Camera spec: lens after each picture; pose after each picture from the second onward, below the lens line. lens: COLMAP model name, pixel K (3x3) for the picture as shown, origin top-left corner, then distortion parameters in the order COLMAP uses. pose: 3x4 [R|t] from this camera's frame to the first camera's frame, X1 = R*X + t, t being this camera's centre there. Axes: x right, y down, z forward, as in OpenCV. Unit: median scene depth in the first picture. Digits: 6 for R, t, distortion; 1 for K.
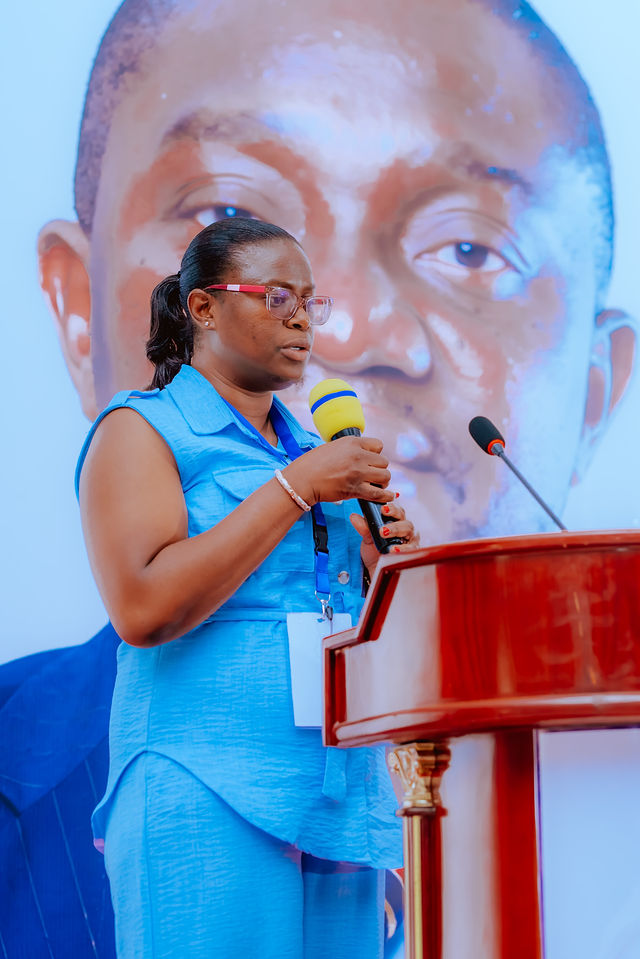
lens RADIAL K [[2899.9, 0, 355.0], [0, 2899.9, 479.3], [0, 0, 1]] dist [-0.032150, 0.653014]
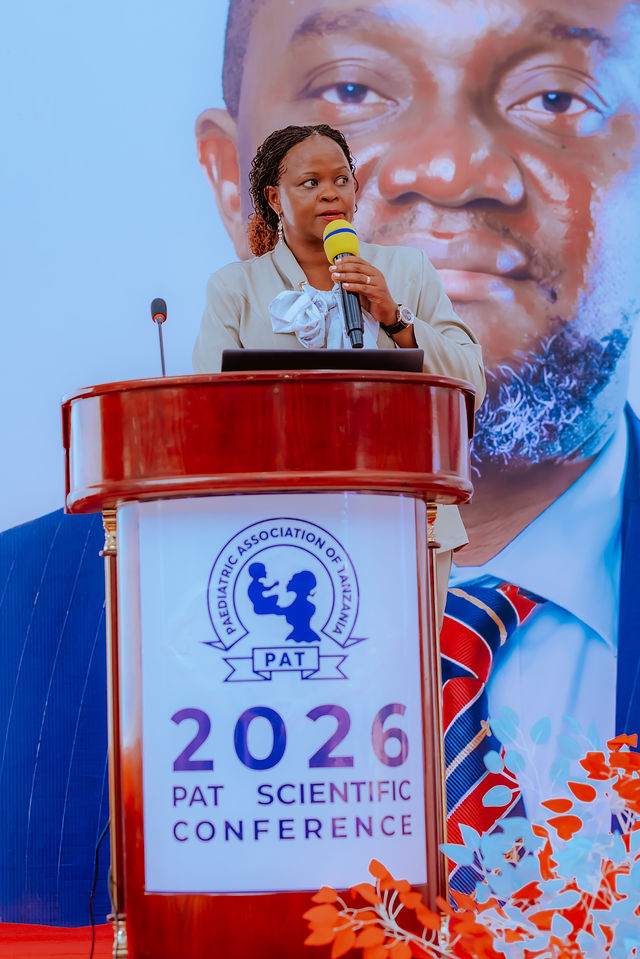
lens RADIAL K [[3214.3, 0, 321.6], [0, 3214.3, 478.3], [0, 0, 1]] dist [-0.006009, -2.100314]
pose [[0.942278, -0.040633, -0.332358, 0.410678], [0.069982, 0.994587, 0.076812, -0.030898], [0.327438, -0.095637, 0.940020, -0.354231]]
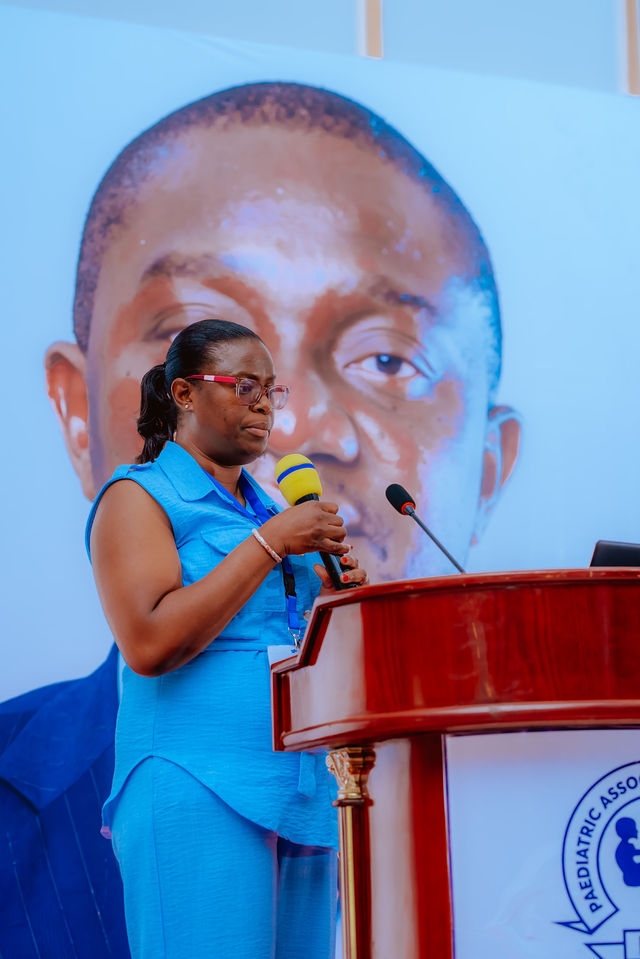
lens RADIAL K [[2241.8, 0, 297.1], [0, 2241.8, 575.1], [0, 0, 1]] dist [-0.022035, -0.245034]
pose [[0.999832, -0.017793, -0.004309, 0.002841], [0.017835, 0.999793, 0.009838, 0.004247], [0.004133, -0.009913, 0.999942, 0.023762]]
